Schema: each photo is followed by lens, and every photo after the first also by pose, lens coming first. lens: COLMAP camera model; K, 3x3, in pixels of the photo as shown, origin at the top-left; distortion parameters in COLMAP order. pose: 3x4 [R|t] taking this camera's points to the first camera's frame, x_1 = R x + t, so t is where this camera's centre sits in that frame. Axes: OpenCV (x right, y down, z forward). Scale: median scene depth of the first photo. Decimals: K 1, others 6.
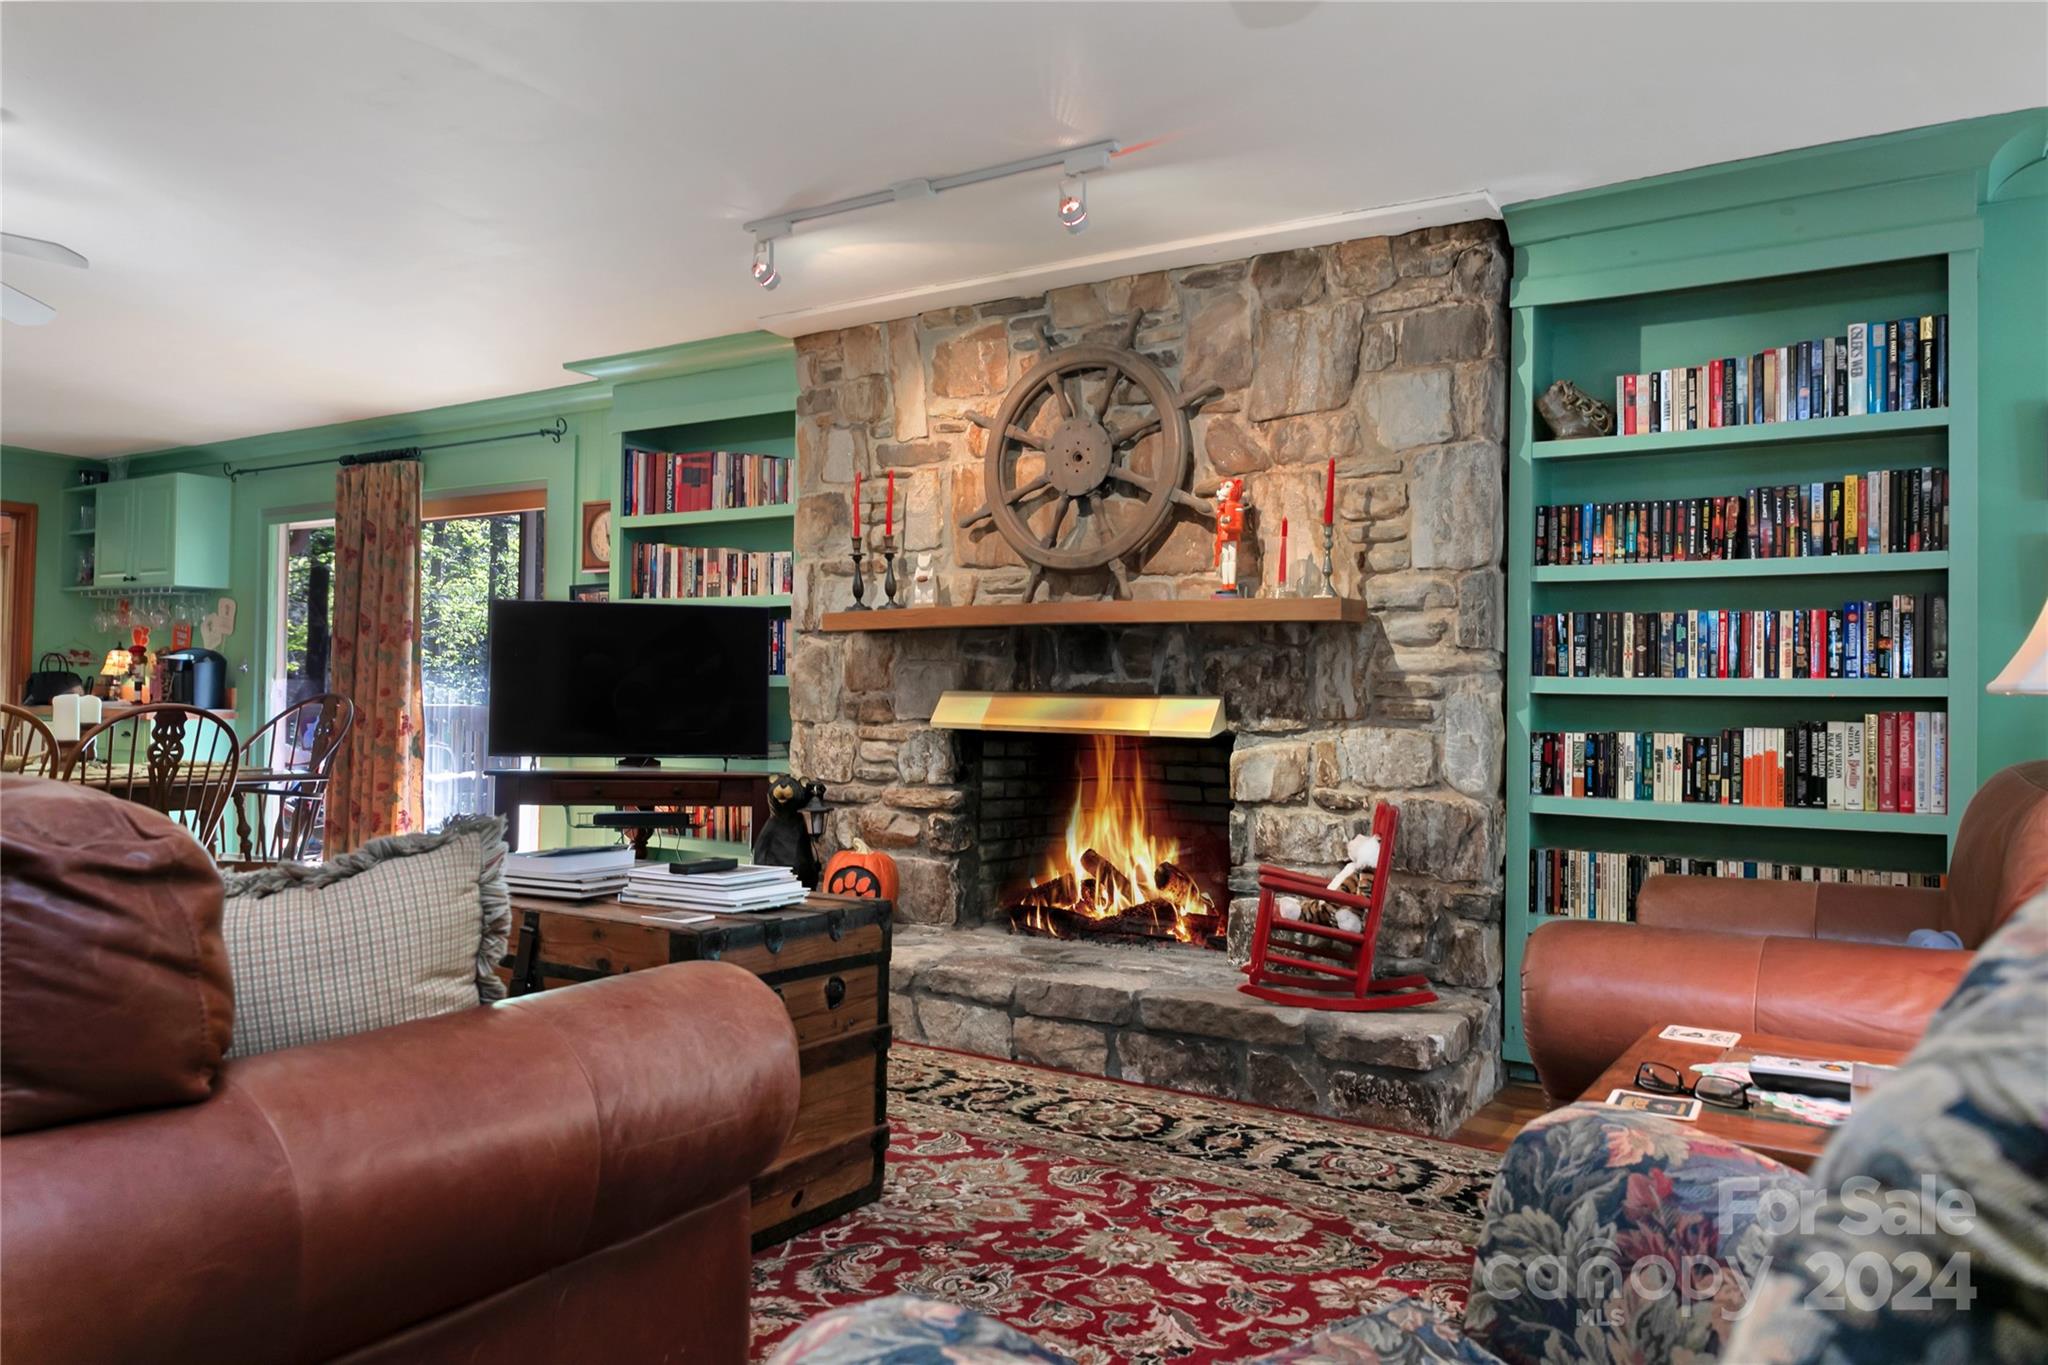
lens RADIAL K [[1394.8, 0, 1014.5], [0, 1394.8, 690.0], [0, 0, 1]] dist [-0.007083, -0.014452]
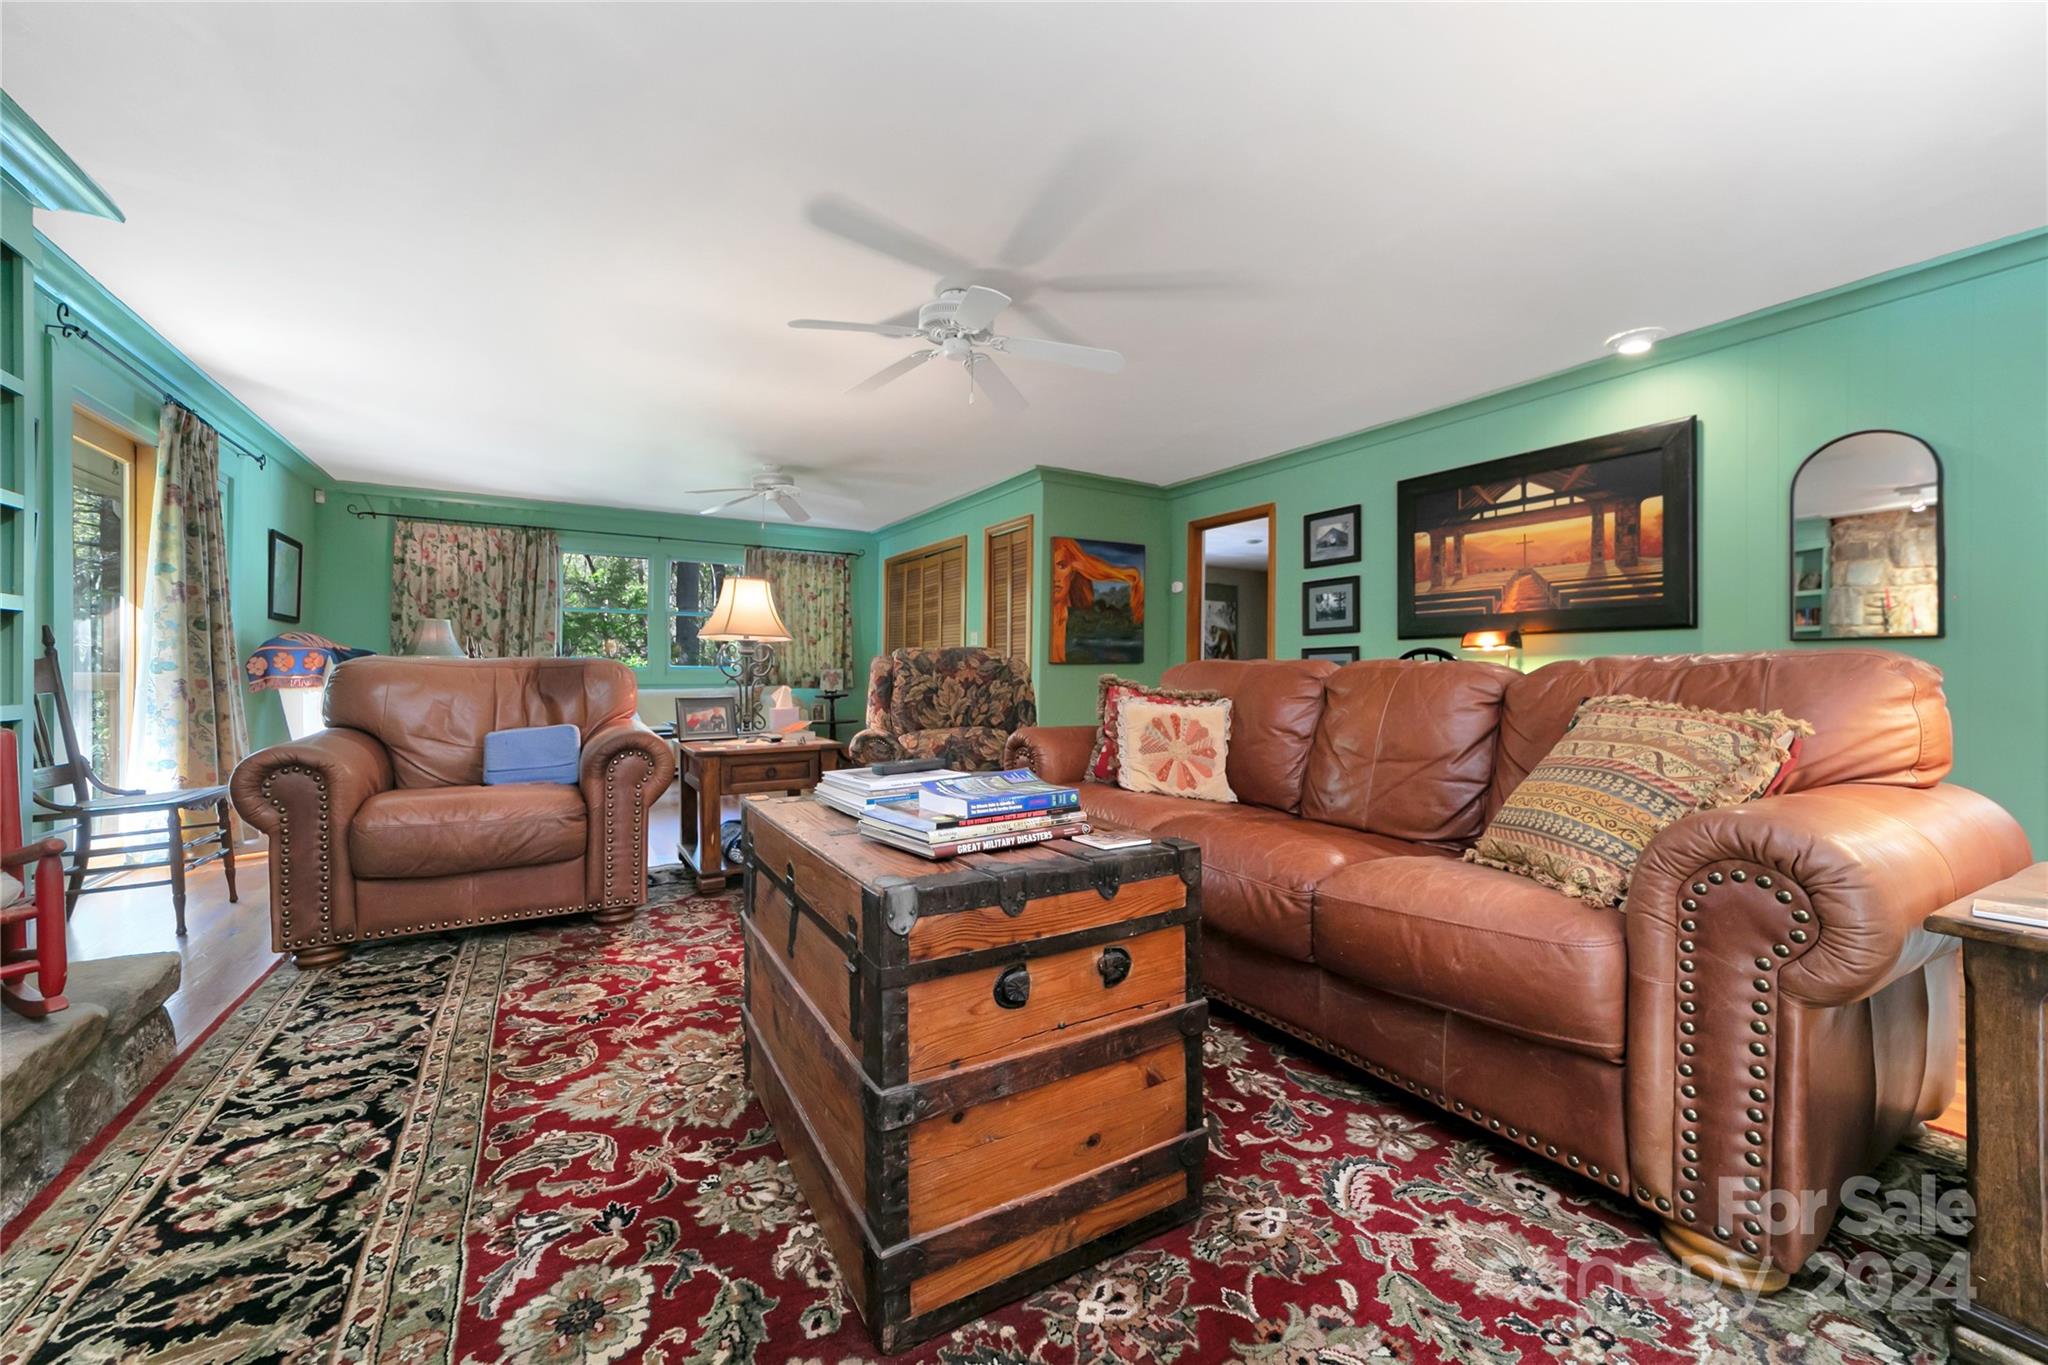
lens RADIAL K [[801.3, 0, 1028.7], [0, 801.3, 670.1], [0, 0, 1]] dist [-0.016917, 0.006522]
pose [[-0.895578, -0.019838, 0.444462, -0.393577], [-0.024415, 0.999691, -0.004574, 0.033379], [-0.444234, -0.014948, -0.895786, 1.021259]]
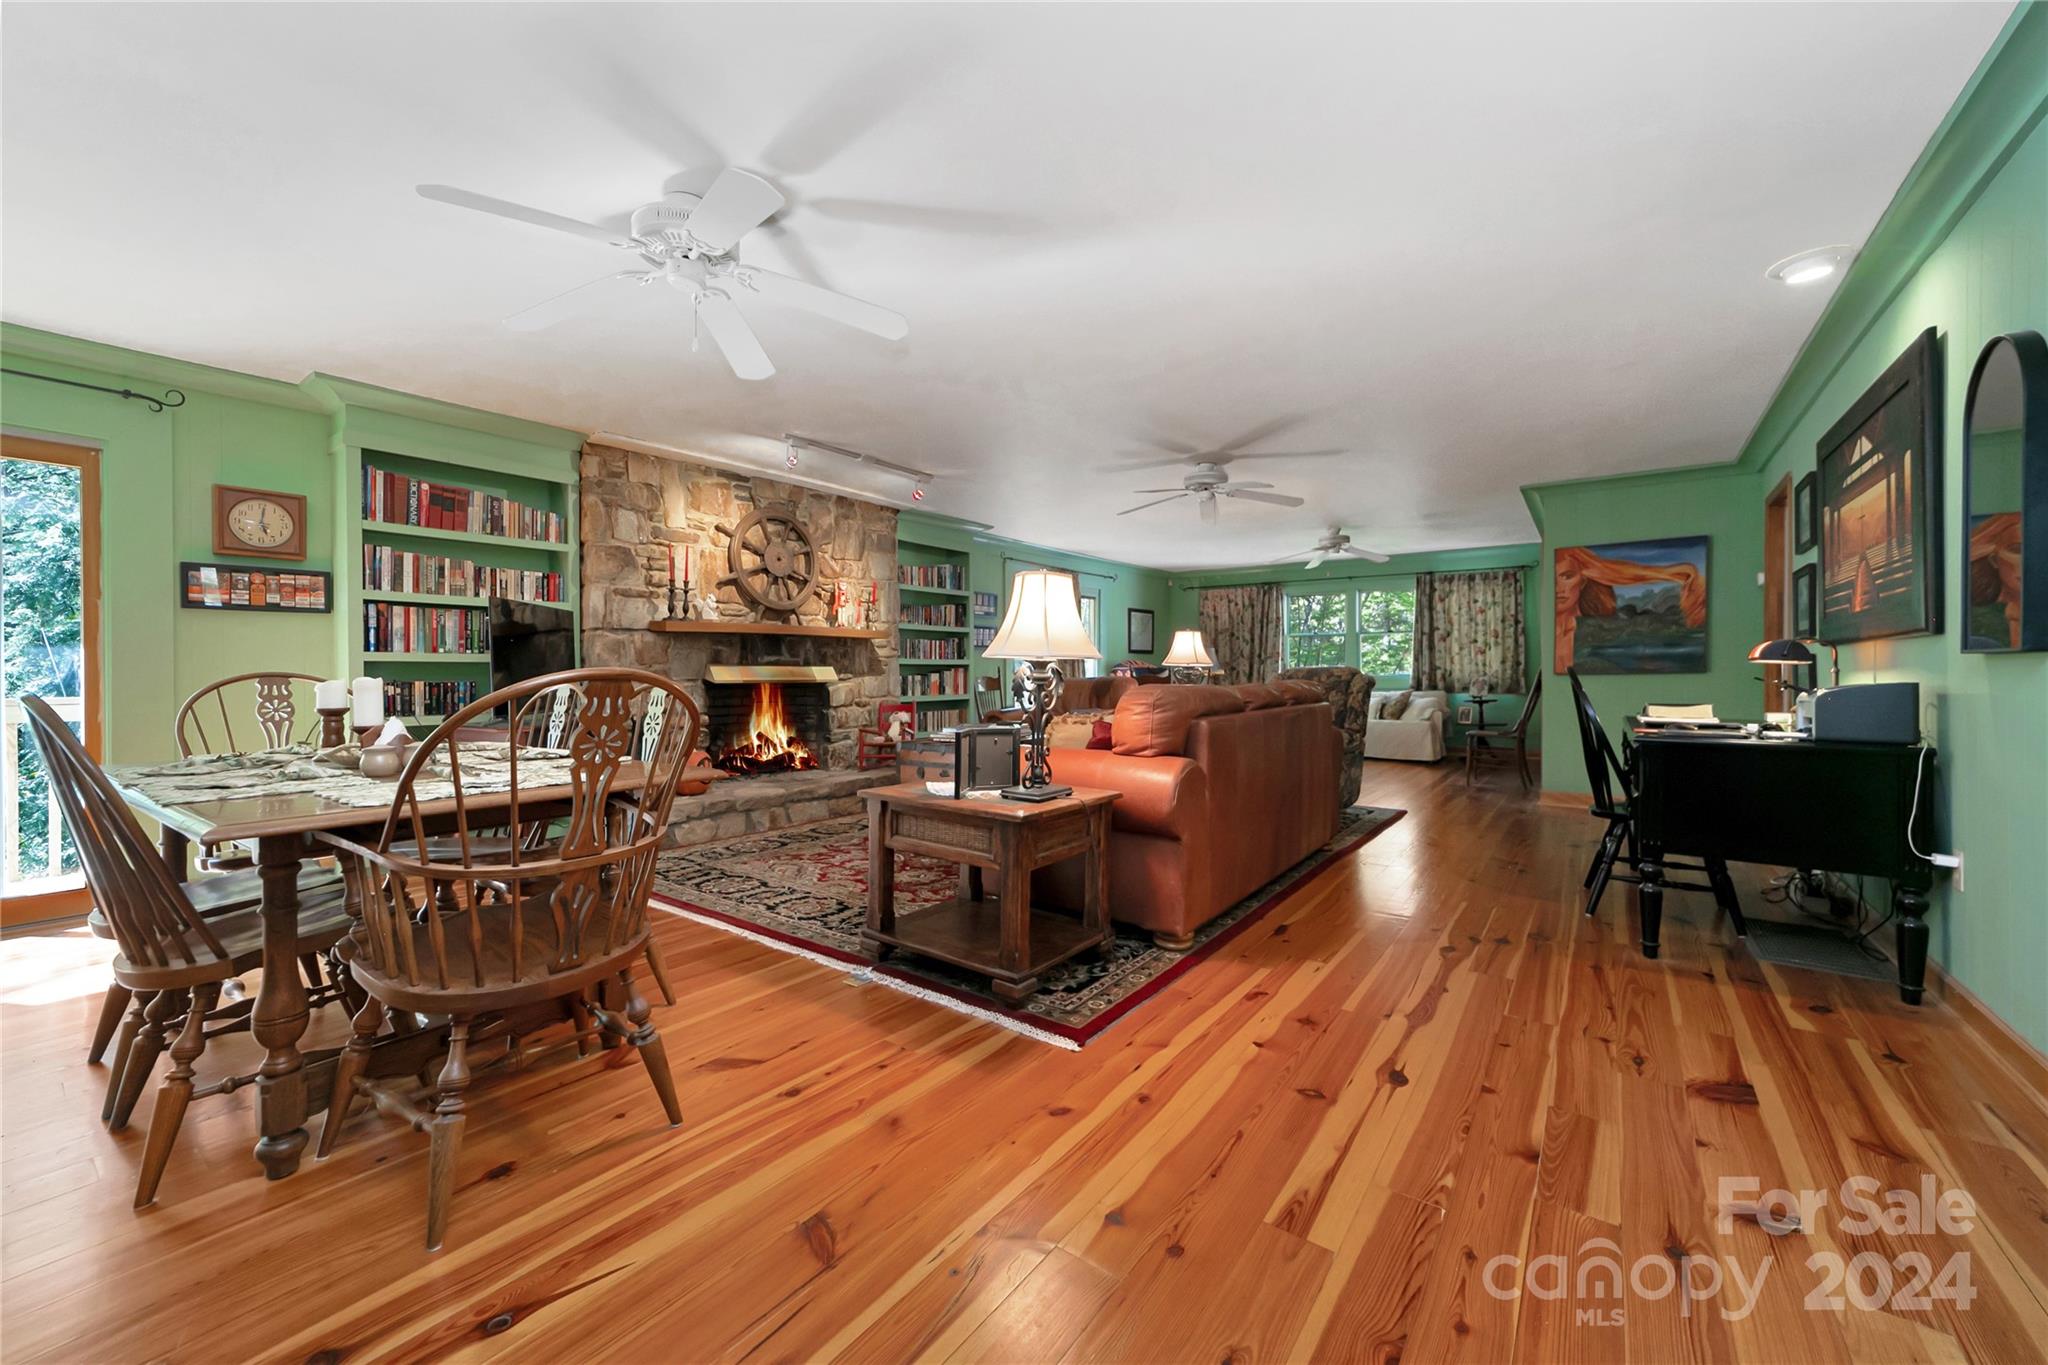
lens RADIAL K [[801.3, 0, 1023.4], [0, 801.3, 675.7], [0, 0, 1]] dist [-0.016917, 0.006522]
pose [[0.066357, -0.022809, 0.997535, -1.328509], [-0.004147, 0.999724, 0.023135, -0.013425], [-0.997787, -0.005672, 0.066244, 0.570495]]
